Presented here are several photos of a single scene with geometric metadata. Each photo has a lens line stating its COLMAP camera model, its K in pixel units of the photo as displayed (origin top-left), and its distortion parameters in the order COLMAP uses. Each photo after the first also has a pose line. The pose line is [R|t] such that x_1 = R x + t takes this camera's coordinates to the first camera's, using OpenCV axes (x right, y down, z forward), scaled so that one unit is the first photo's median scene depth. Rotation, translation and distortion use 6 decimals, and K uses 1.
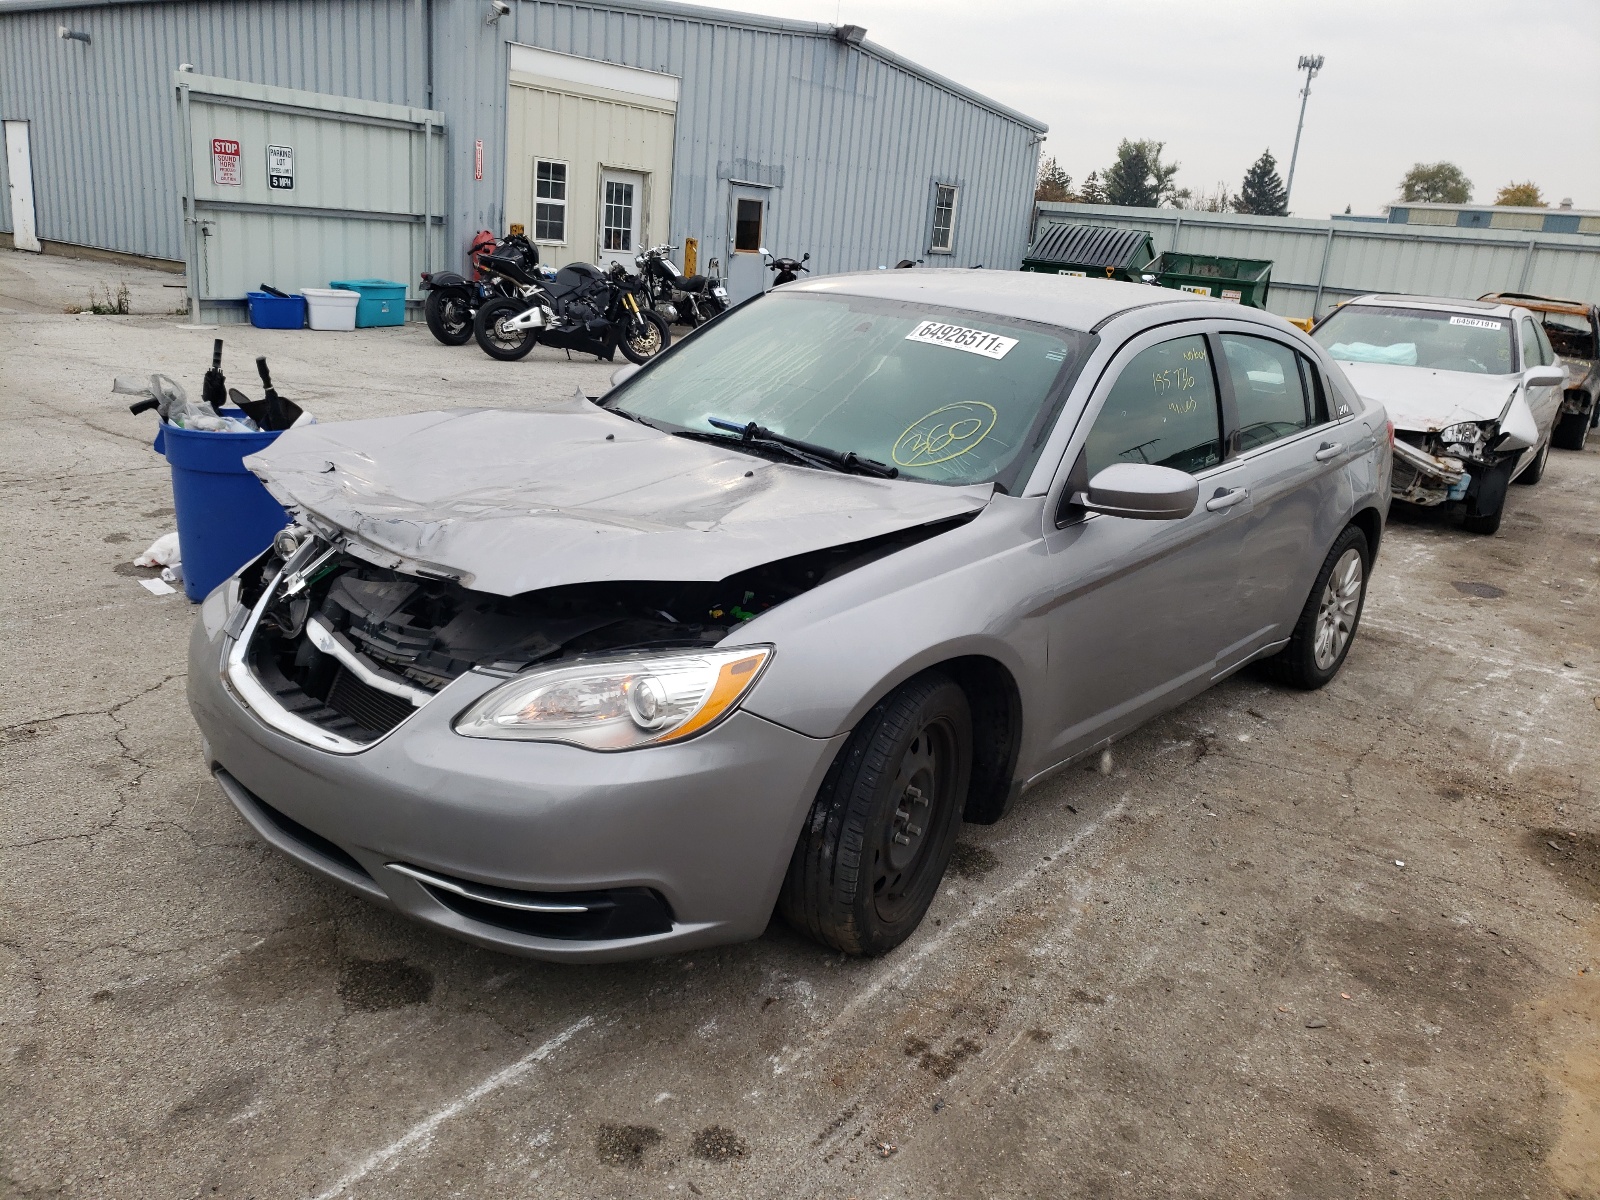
lens RADIAL K [[1229.6, 0, 793.5], [0, 1229.6, 589.6], [0, 0, 1]] dist [0.023414, 0.005364]
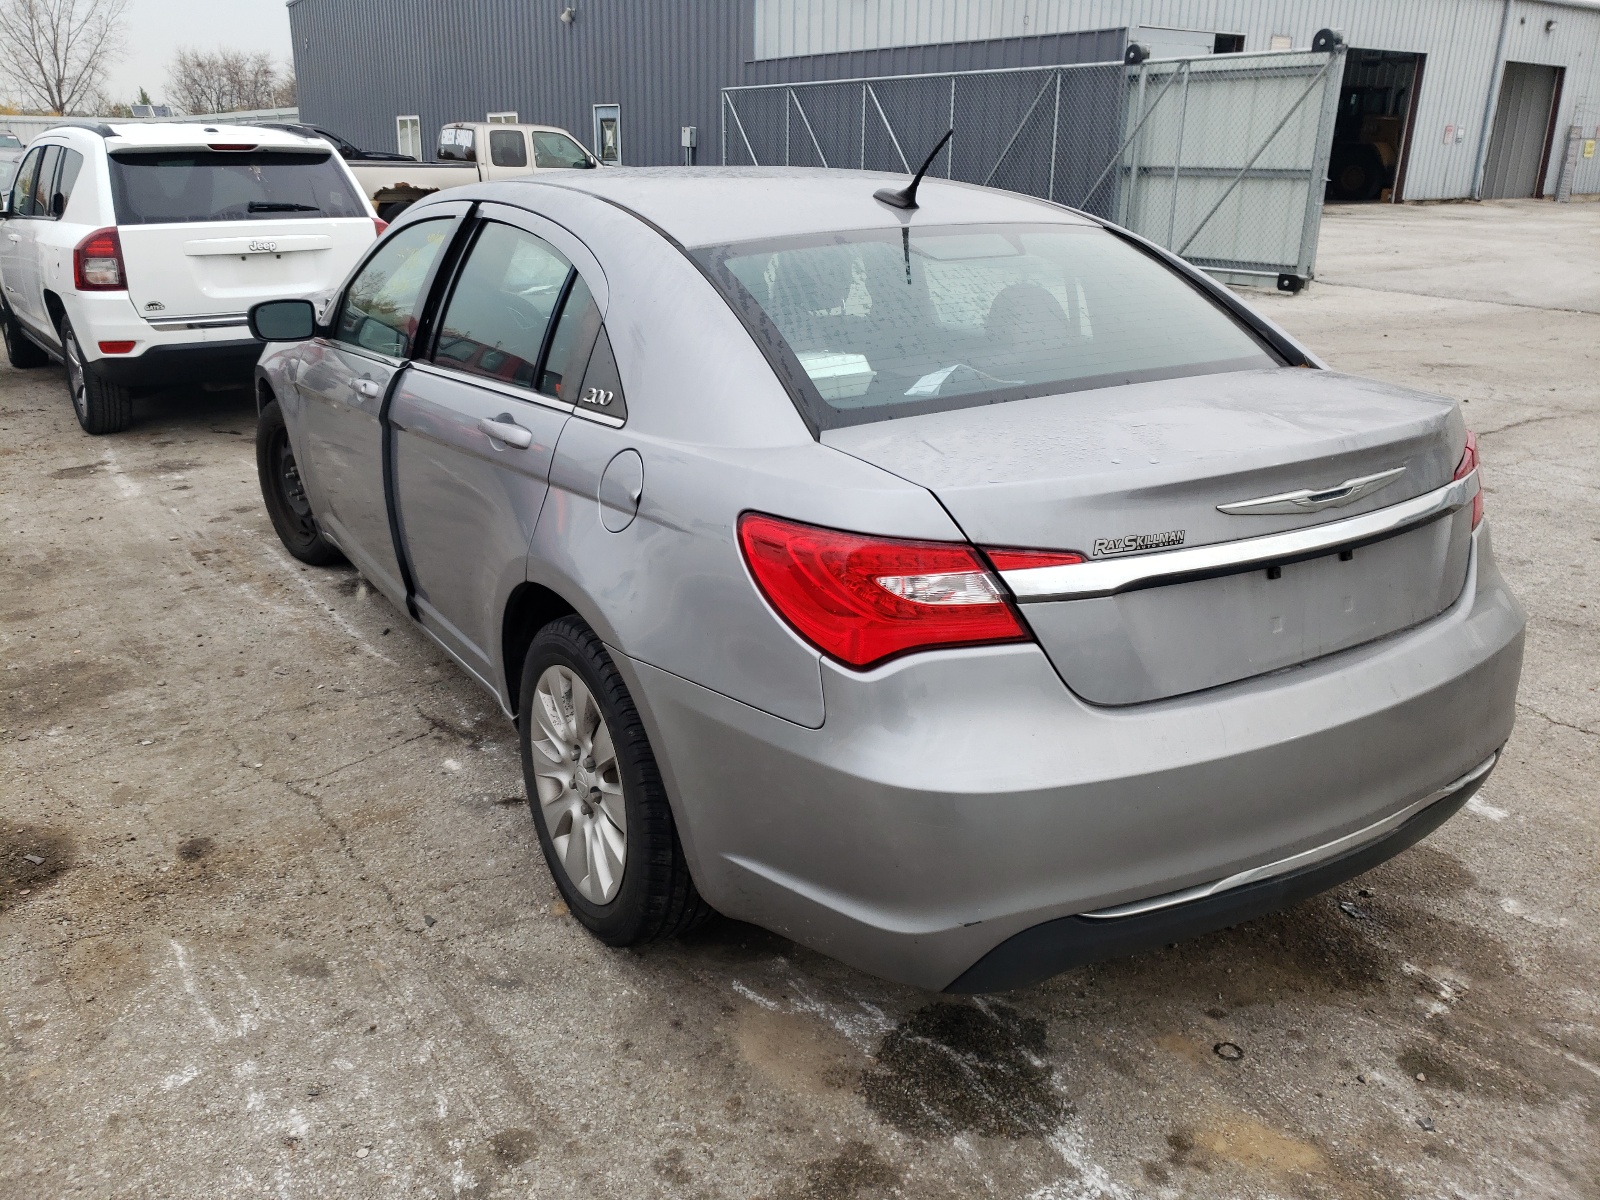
lens RADIAL K [[1273.2, 0, 799.5], [0, 1273.2, 598.1], [0, 0, 1]] dist [0.008829, 0.002505]
pose [[-0.292329, 0.238928, -0.925990, 1.367984], [-0.293706, 0.899059, 0.324700, -0.392354], [0.910099, 0.366888, -0.192646, 1.785611]]
